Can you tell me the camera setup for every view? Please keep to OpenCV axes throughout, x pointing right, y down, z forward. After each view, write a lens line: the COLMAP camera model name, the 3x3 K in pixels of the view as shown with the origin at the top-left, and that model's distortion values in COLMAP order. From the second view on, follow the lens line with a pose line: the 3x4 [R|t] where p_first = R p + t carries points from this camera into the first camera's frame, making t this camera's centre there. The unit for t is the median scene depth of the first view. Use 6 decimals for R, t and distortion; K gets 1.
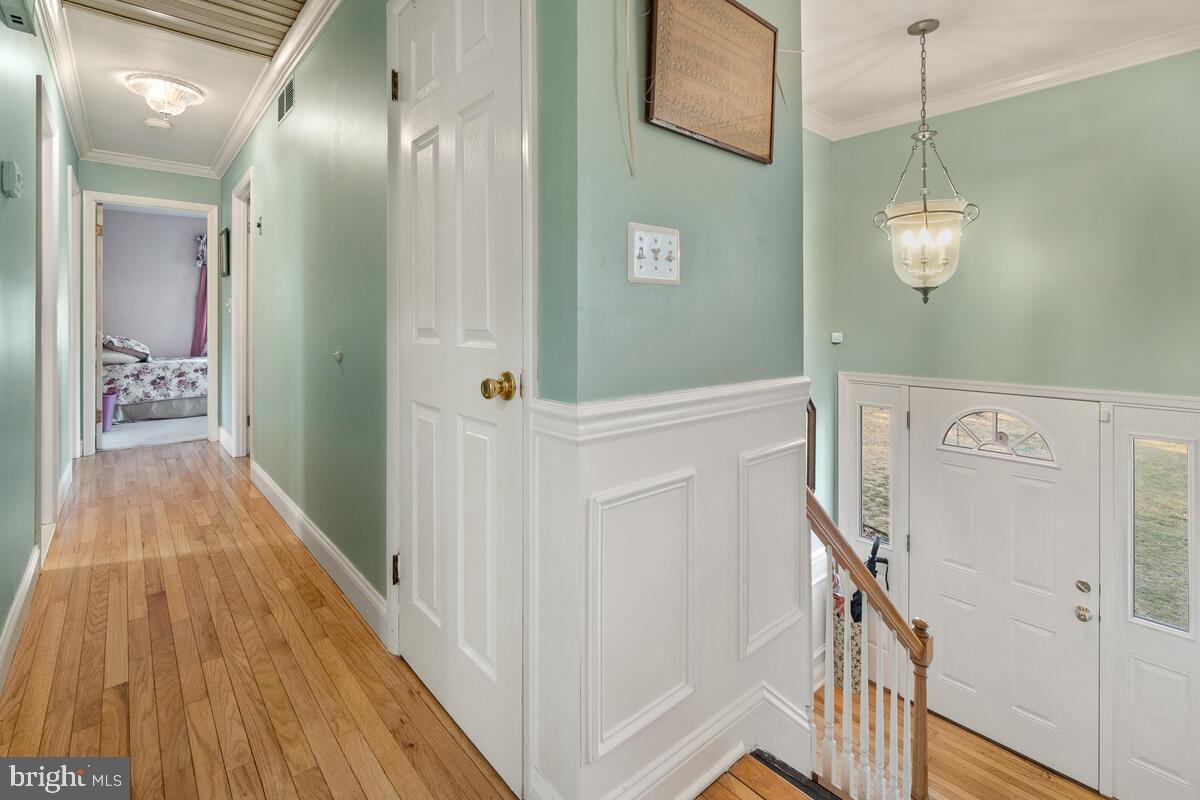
lens RADIAL K [[541.8, 0, 601.1], [0, 541.8, 390.4], [0, 0, 1]] dist [-0.000528, -0.000555]
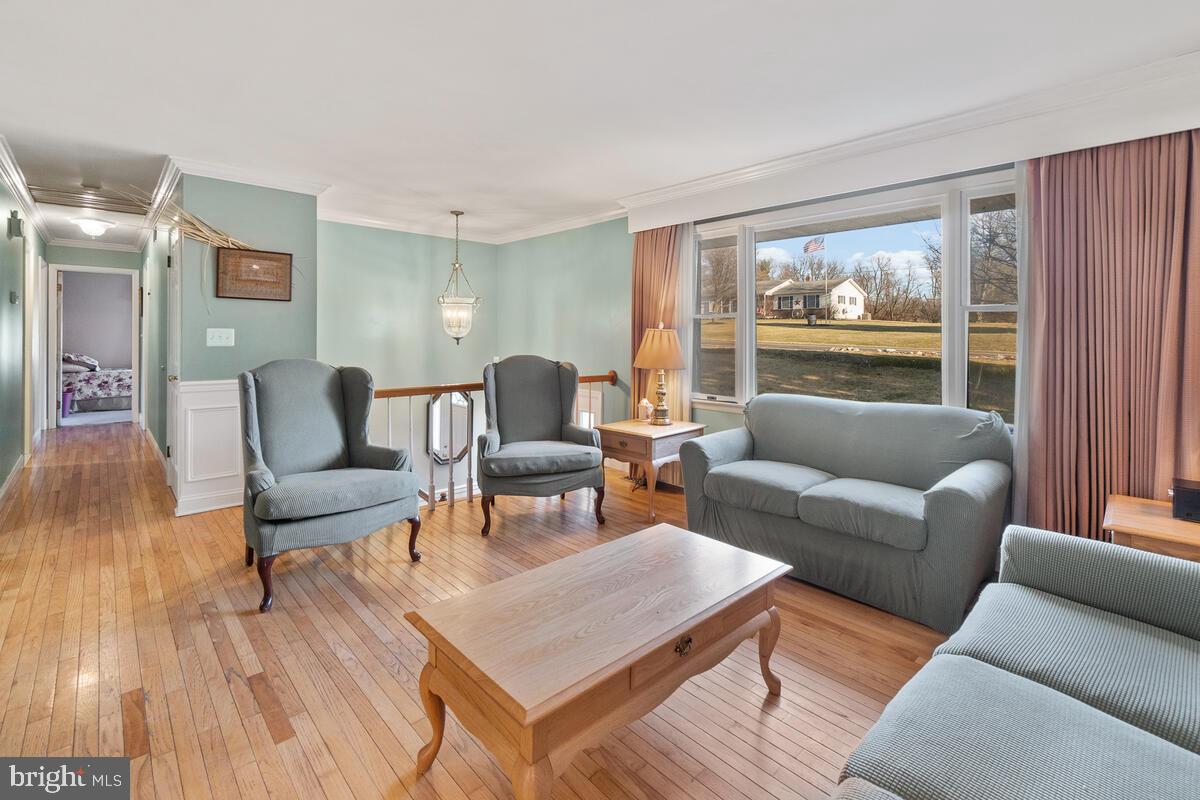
lens RADIAL K [[541.8, 0, 598.9], [0, 541.8, 407.4], [0, 0, 1]] dist [-0.000528, -0.000555]
pose [[0.999724, 0.007166, 0.022379, 0.495474], [-0.007252, 0.999966, 0.003802, 0.030247], [-0.022351, -0.003963, 0.999742, -0.497290]]
